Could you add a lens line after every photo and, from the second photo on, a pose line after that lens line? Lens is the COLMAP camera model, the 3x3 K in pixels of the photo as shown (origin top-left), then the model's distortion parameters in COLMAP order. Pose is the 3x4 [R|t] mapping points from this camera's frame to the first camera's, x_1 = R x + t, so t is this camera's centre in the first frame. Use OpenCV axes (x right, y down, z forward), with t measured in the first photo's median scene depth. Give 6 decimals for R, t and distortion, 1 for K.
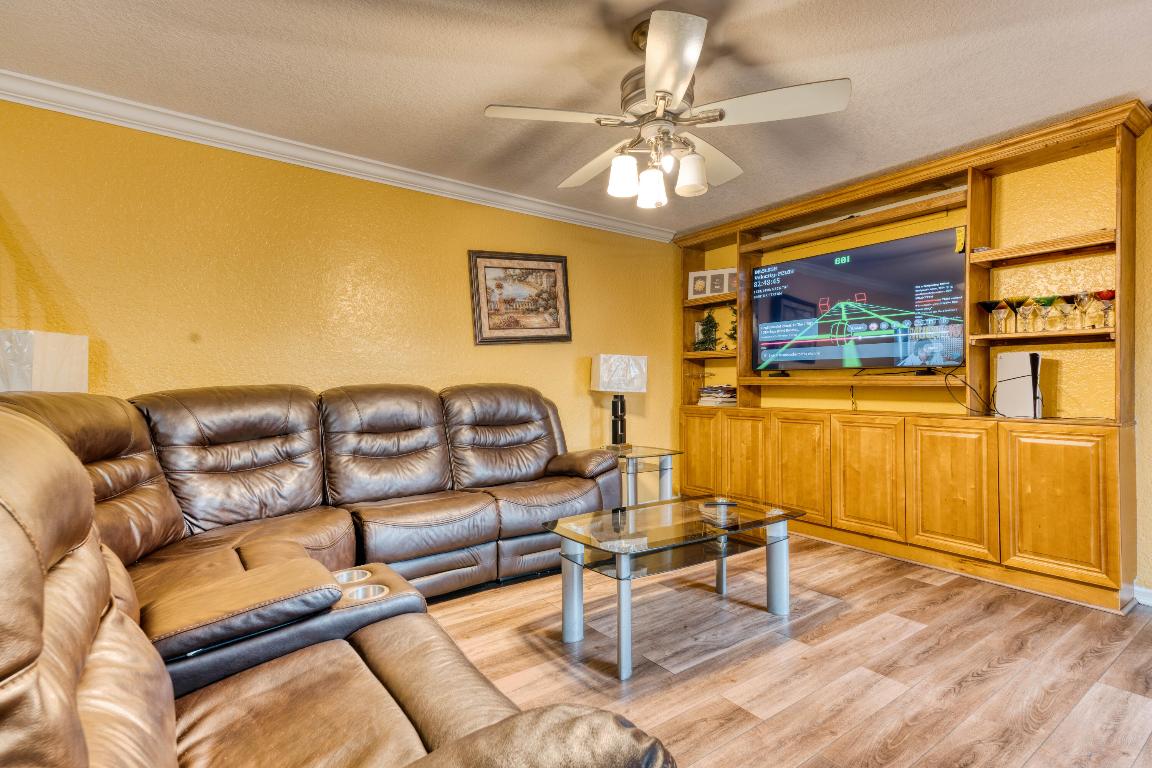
lens RADIAL K [[552.4, 0, 580.1], [0, 552.4, 387.8], [0, 0, 1]] dist [0.001153, -0.000148]
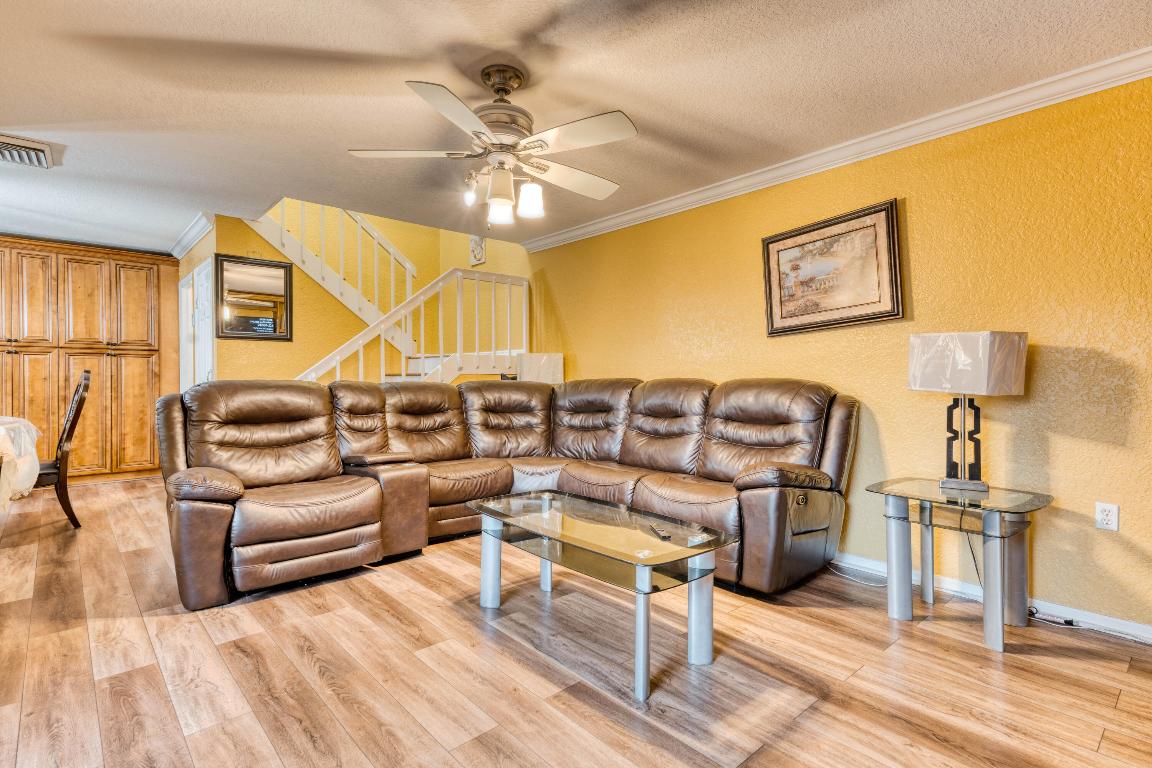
lens RADIAL K [[573.8, 0, 576.0], [0, 573.8, 384.0], [0, 0, 1]] dist [0.069675, 0.000055]
pose [[0.085669, 0.025948, -0.995986, 0.866804], [0.010578, 0.999581, 0.026952, -0.029387], [0.996268, -0.012844, 0.085358, 0.644896]]
